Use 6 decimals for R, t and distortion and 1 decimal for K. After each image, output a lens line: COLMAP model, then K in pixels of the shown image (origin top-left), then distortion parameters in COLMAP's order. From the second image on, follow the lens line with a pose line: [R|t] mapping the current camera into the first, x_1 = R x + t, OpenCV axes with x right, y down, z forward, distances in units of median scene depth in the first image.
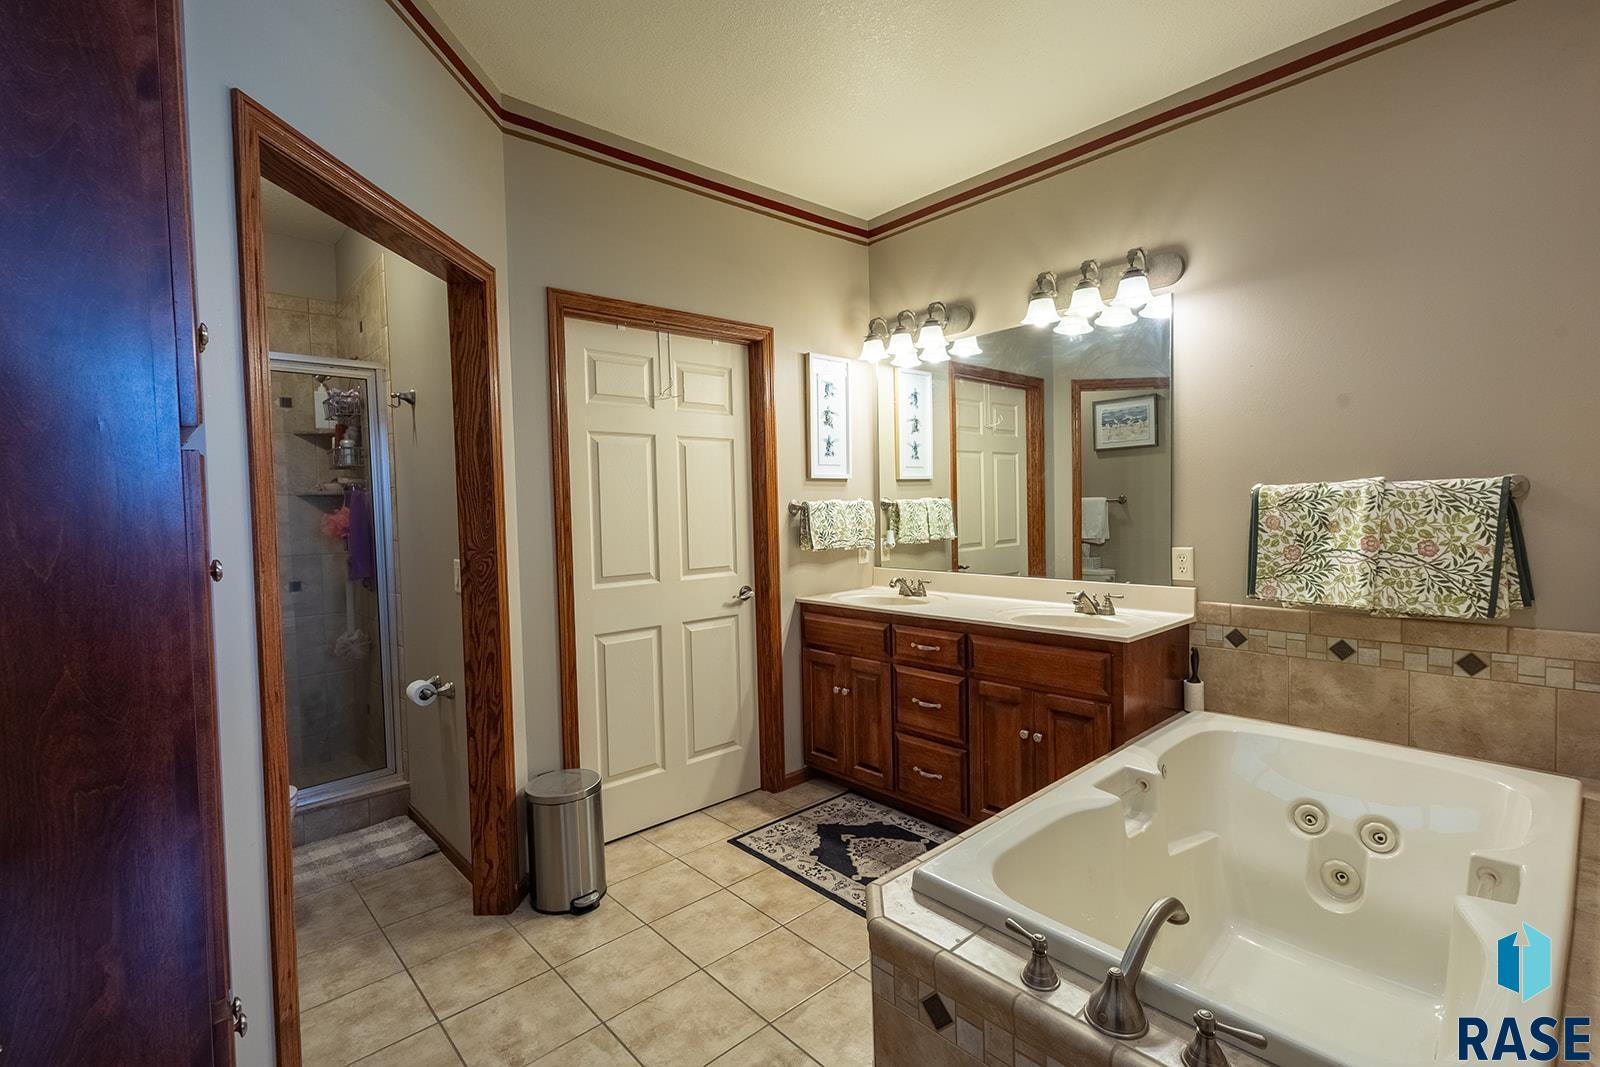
lens RADIAL K [[735.9, 0, 797.4], [0, 735.9, 531.5], [0, 0, 1]] dist [0.008353, -0.002903]
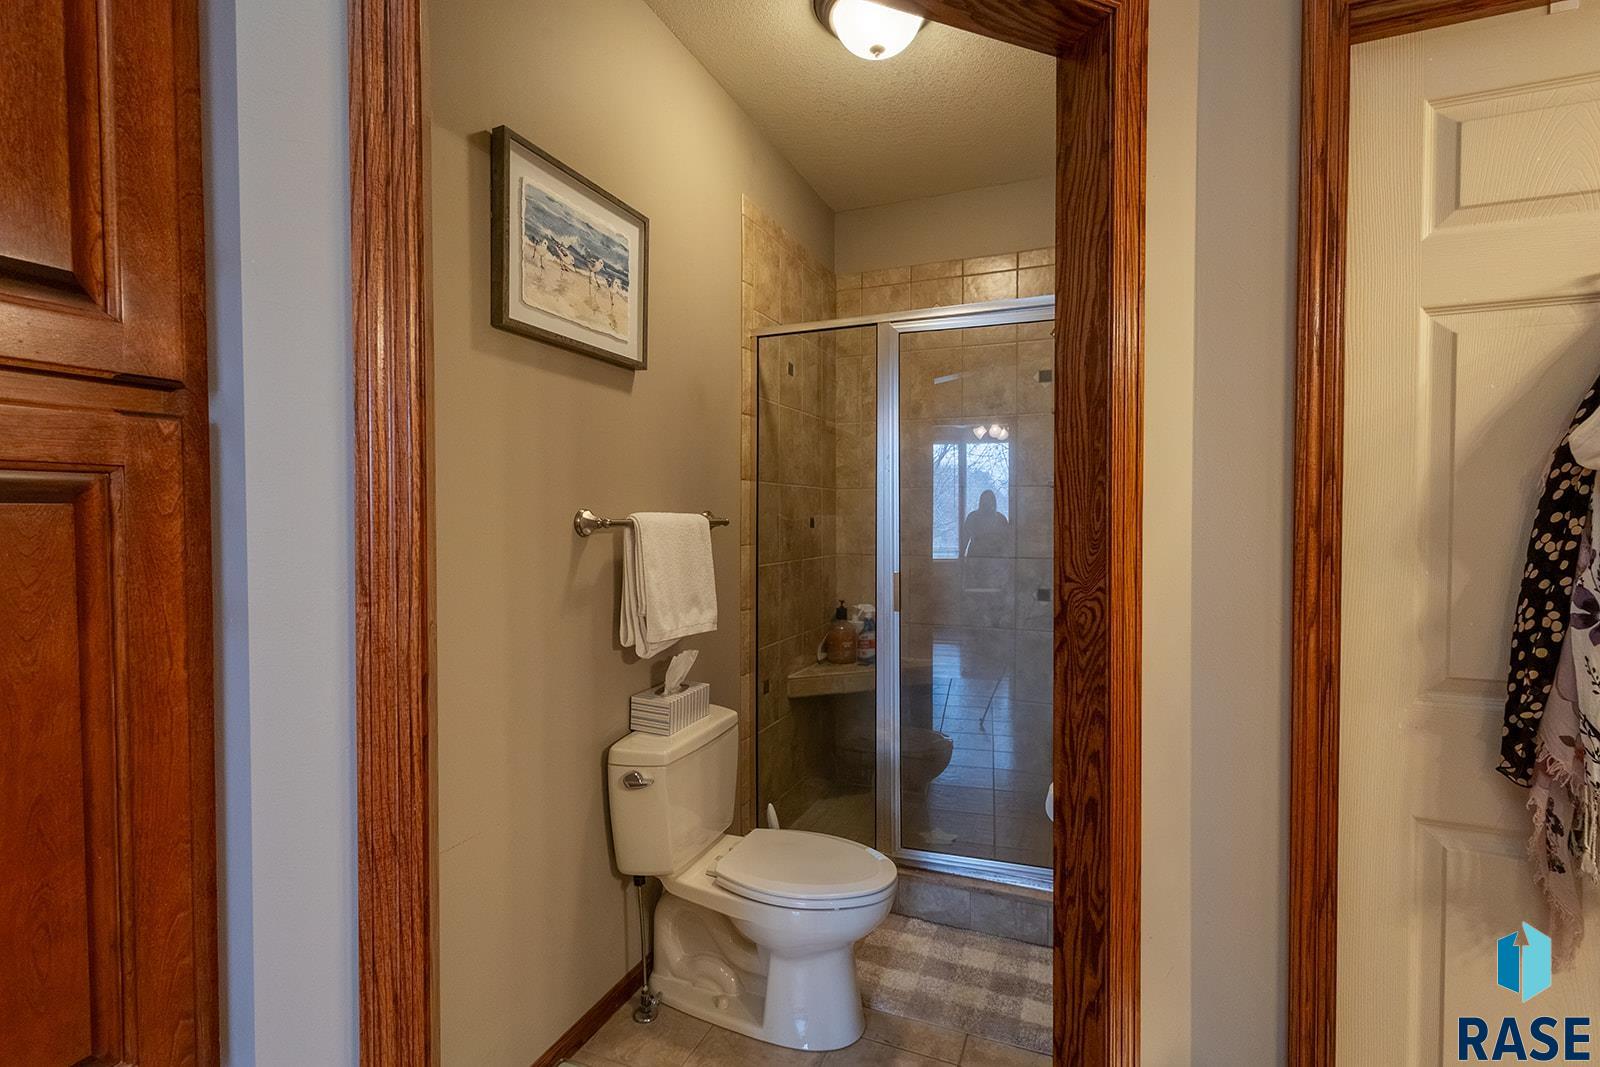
lens RADIAL K [[735.9, 0, 796.3], [0, 735.9, 528.7], [0, 0, 1]] dist [0.008353, -0.002903]
pose [[0.422529, 0.040937, -0.905424, -0.070196], [-0.044211, 0.998721, 0.024524, -0.013906], [0.905271, 0.029667, 0.423798, 0.618020]]
